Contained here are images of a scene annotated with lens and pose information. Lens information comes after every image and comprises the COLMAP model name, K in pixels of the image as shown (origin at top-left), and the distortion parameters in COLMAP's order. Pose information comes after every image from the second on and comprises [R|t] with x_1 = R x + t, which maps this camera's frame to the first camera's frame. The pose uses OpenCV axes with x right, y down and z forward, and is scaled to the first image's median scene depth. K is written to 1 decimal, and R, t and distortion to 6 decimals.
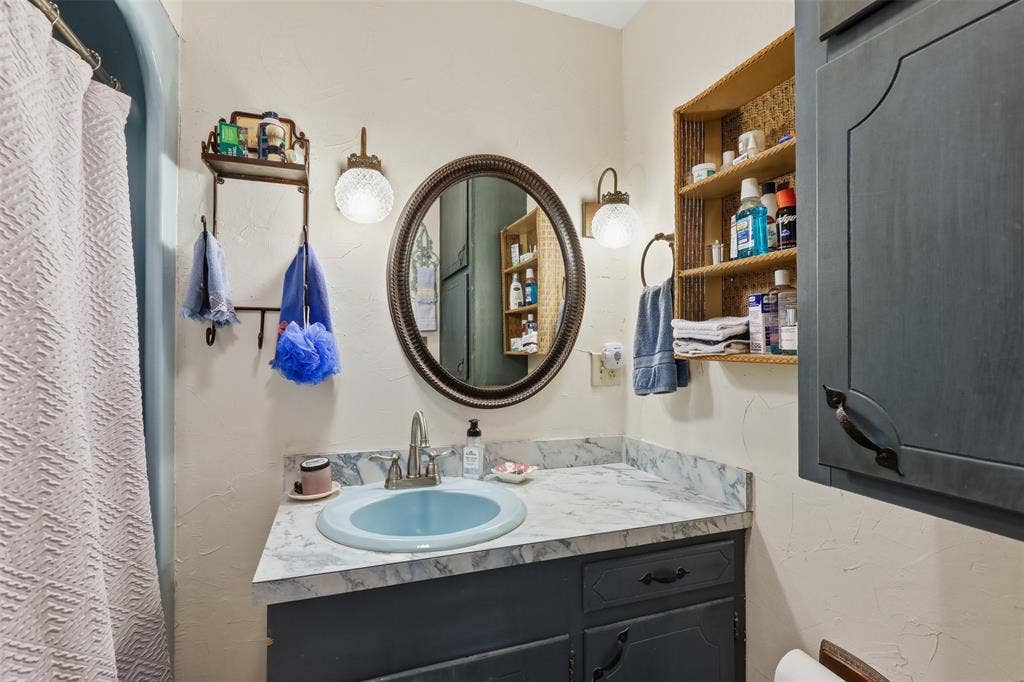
lens RADIAL K [[464.6, 0, 509.8], [0, 464.6, 342.4], [0, 0, 1]] dist [0.002930, -0.000645]
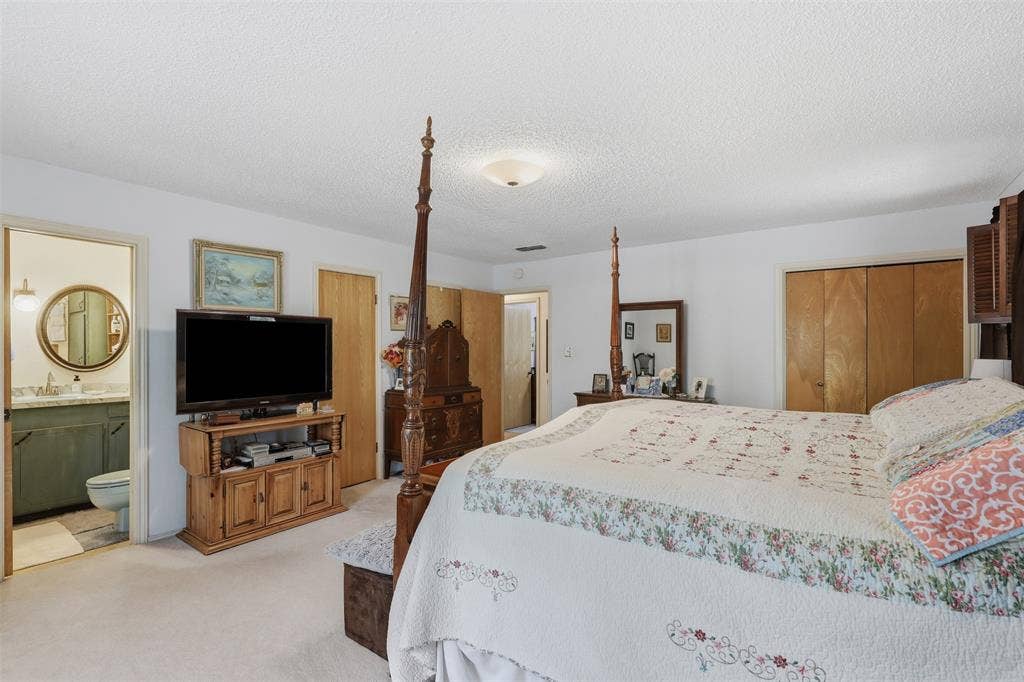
lens RADIAL K [[464.6, 0, 514.9], [0, 464.6, 346.6], [0, 0, 1]] dist [0.002930, -0.000645]
pose [[0.833519, -0.002677, 0.552484, 0.613878], [-0.002400, 0.999961, 0.008467, -0.050278], [-0.552485, -0.008383, 0.833480, -3.030192]]
